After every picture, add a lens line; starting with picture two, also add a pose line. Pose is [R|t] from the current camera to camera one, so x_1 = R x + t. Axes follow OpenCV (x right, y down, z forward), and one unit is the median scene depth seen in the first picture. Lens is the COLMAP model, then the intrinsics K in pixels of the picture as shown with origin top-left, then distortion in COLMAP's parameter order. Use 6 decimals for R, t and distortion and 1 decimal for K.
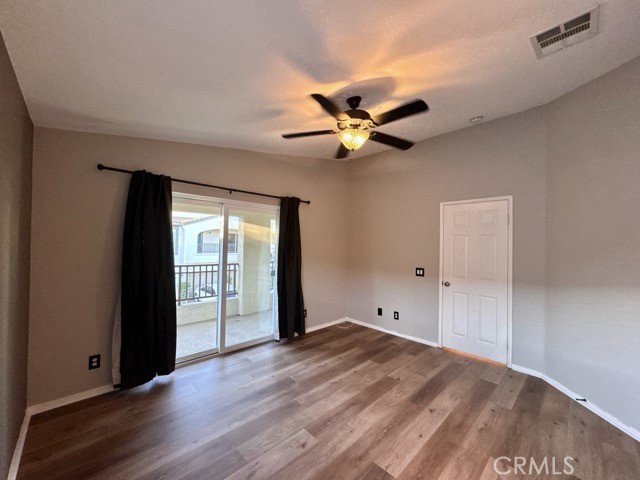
lens RADIAL K [[255.8, 0, 319.3], [0, 255.8, 240.0], [0, 0, 1]] dist [-0.003414, 0.000438]
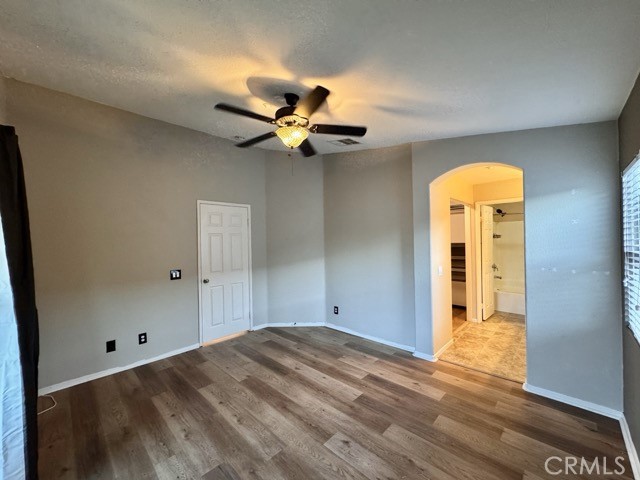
lens RADIAL K [[255.8, 0, 319.3], [0, 255.8, 239.4], [0, 0, 1]] dist [-0.003414, 0.000438]
pose [[-0.033528, -0.014517, 0.999332, -0.758832], [0.002846, 0.999889, 0.014620, -0.011350], [-0.999434, 0.003334, -0.033483, 0.815116]]
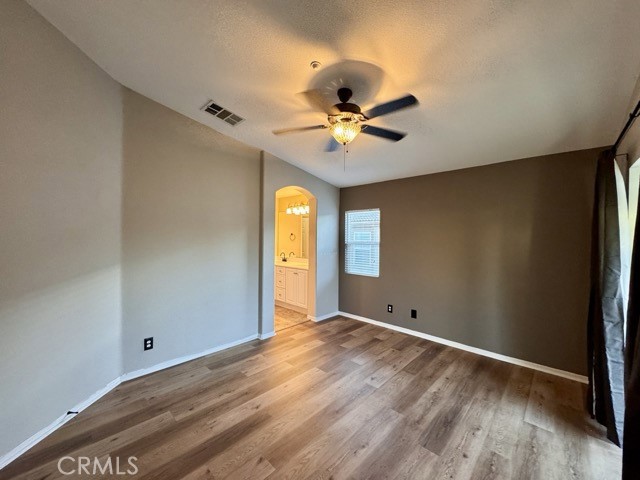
lens RADIAL K [[255.8, 0, 318.9], [0, 255.8, 240.2], [0, 0, 1]] dist [-0.003414, 0.000438]
pose [[-0.998928, -0.026437, -0.037986, 0.227198], [-0.026359, 0.999649, -0.002547, 0.023368], [0.038040, -0.001542, -0.999275, 1.744000]]
